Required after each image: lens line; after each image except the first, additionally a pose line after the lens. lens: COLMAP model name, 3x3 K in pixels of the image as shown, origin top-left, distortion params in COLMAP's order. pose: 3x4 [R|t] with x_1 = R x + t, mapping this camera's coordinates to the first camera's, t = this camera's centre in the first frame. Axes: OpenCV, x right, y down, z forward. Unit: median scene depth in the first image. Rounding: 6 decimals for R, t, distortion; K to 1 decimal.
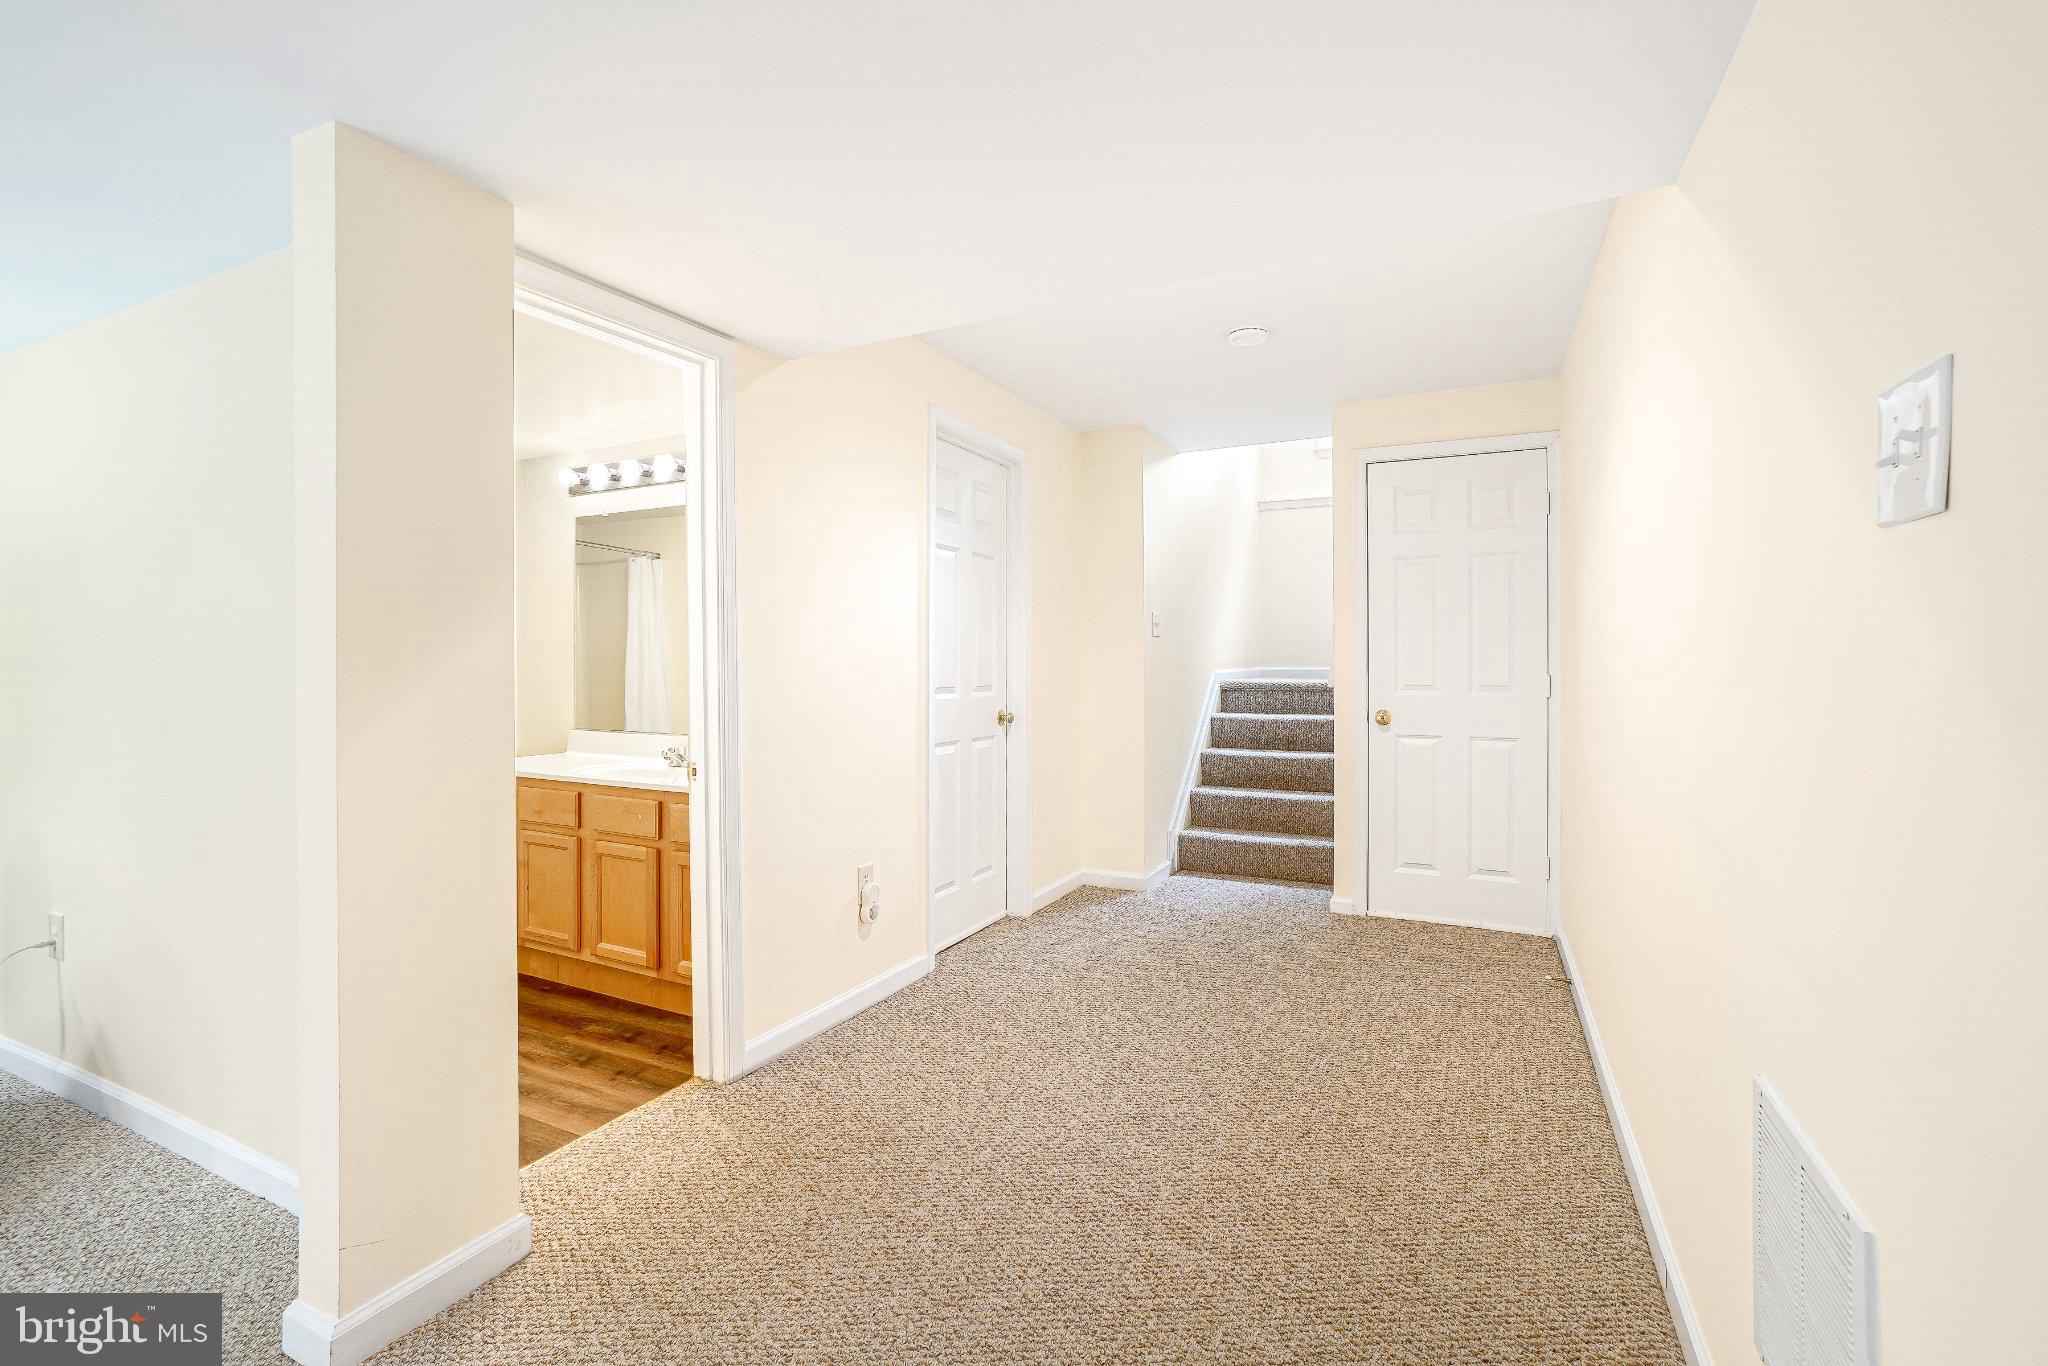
lens RADIAL K [[899.5, 0, 1026.9], [0, 899.5, 666.6], [0, 0, 1]] dist [-0.000603, -0.001211]
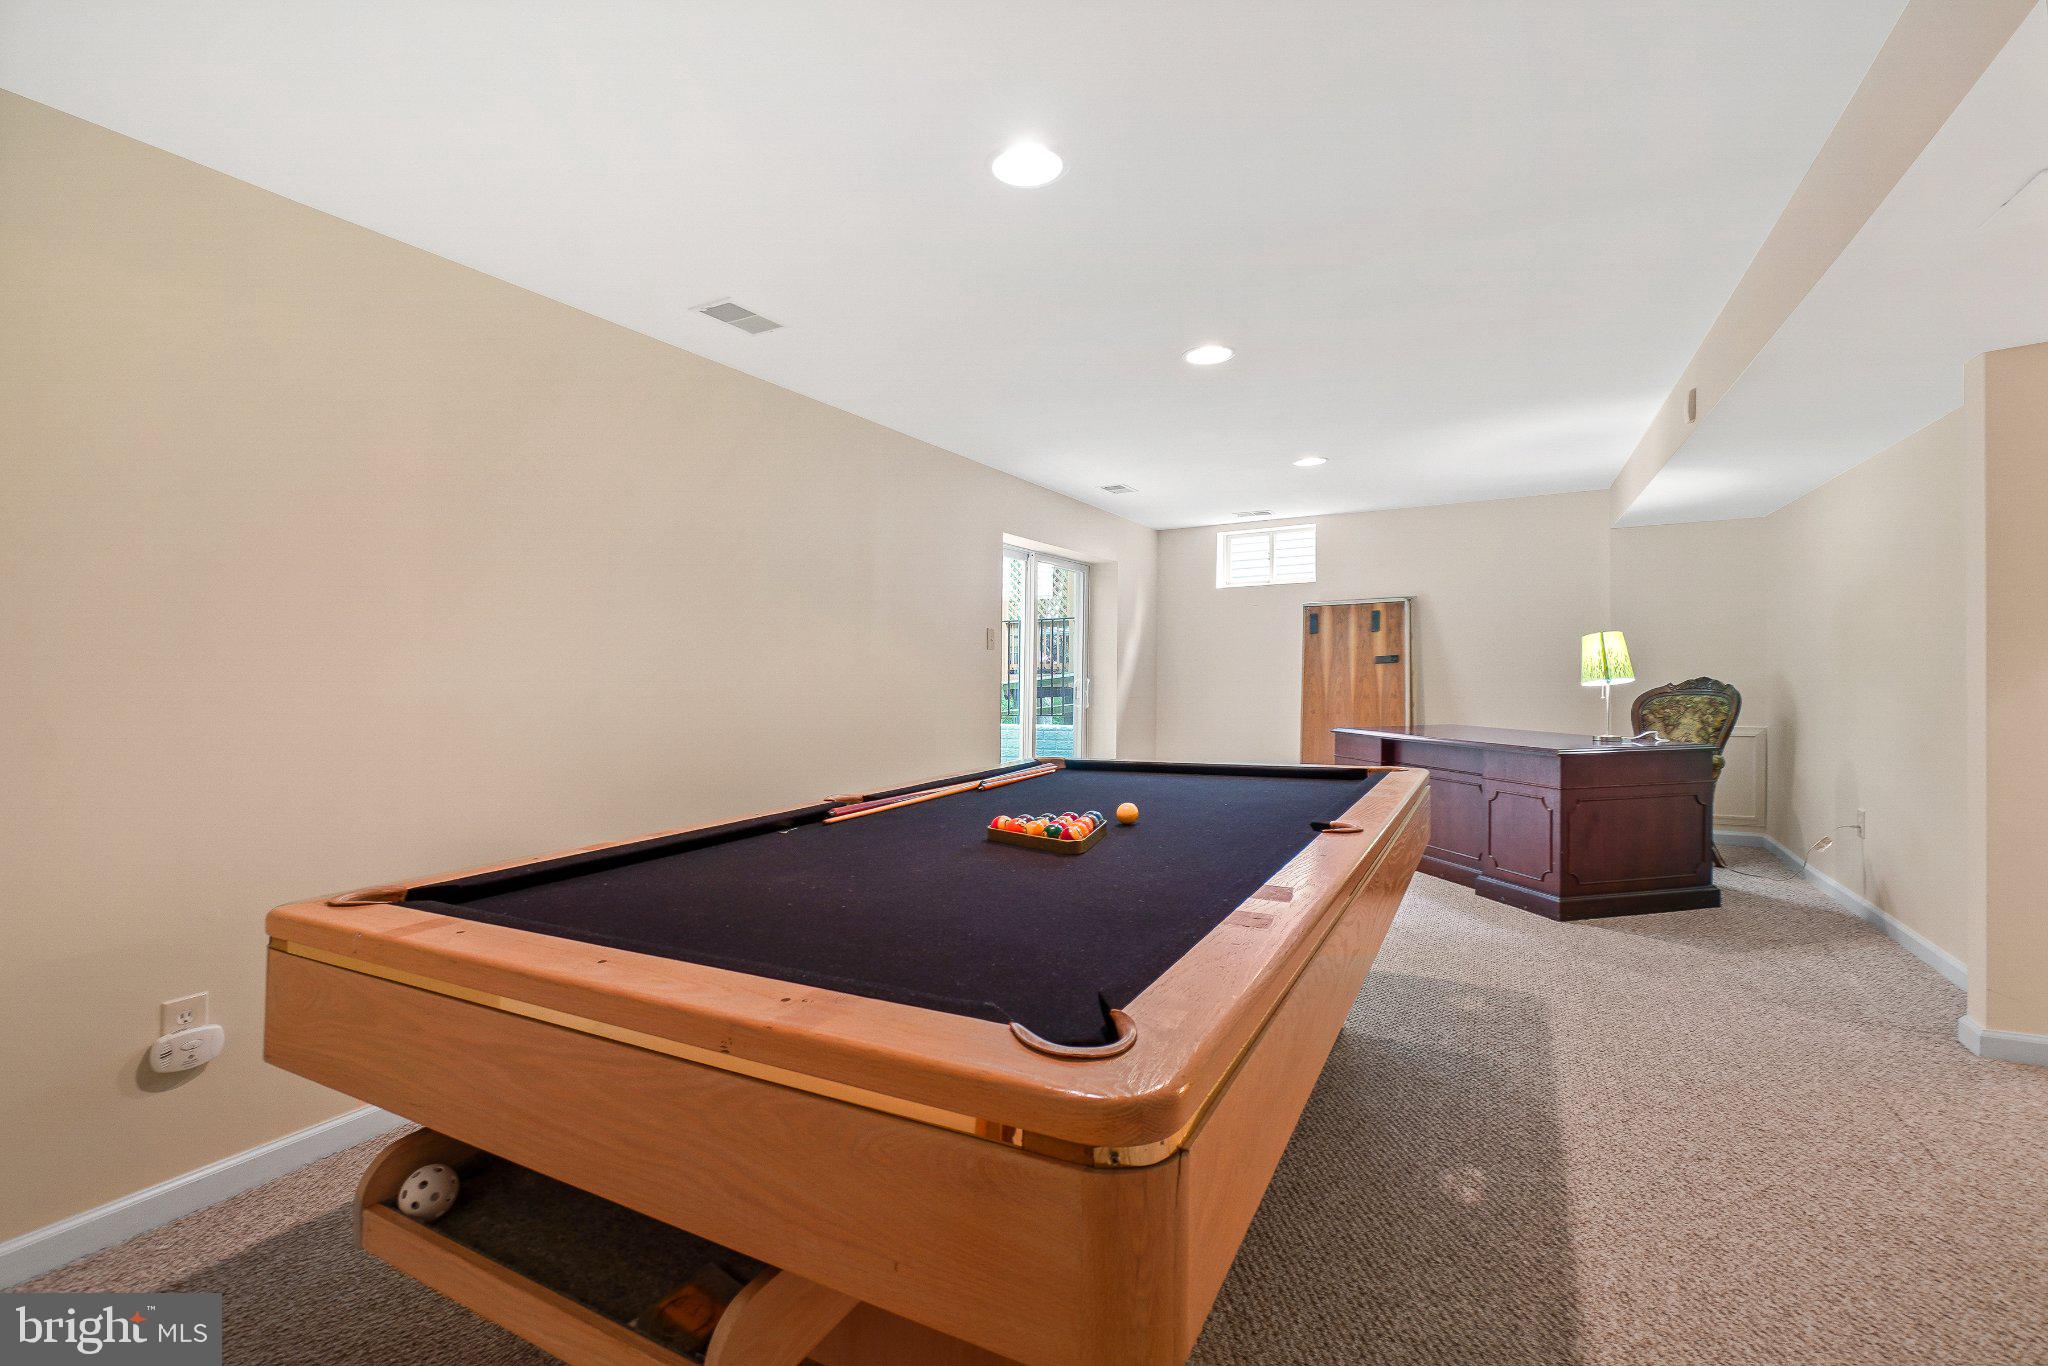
lens RADIAL K [[899.5, 0, 1026.9], [0, 899.5, 666.6], [0, 0, 1]] dist [-0.000603, -0.001211]
pose [[-0.027151, 0.001670, -0.999630, 0.693594], [-0.002292, 0.999996, 0.001733, -0.000348], [0.999629, 0.002338, -0.027147, -0.562555]]
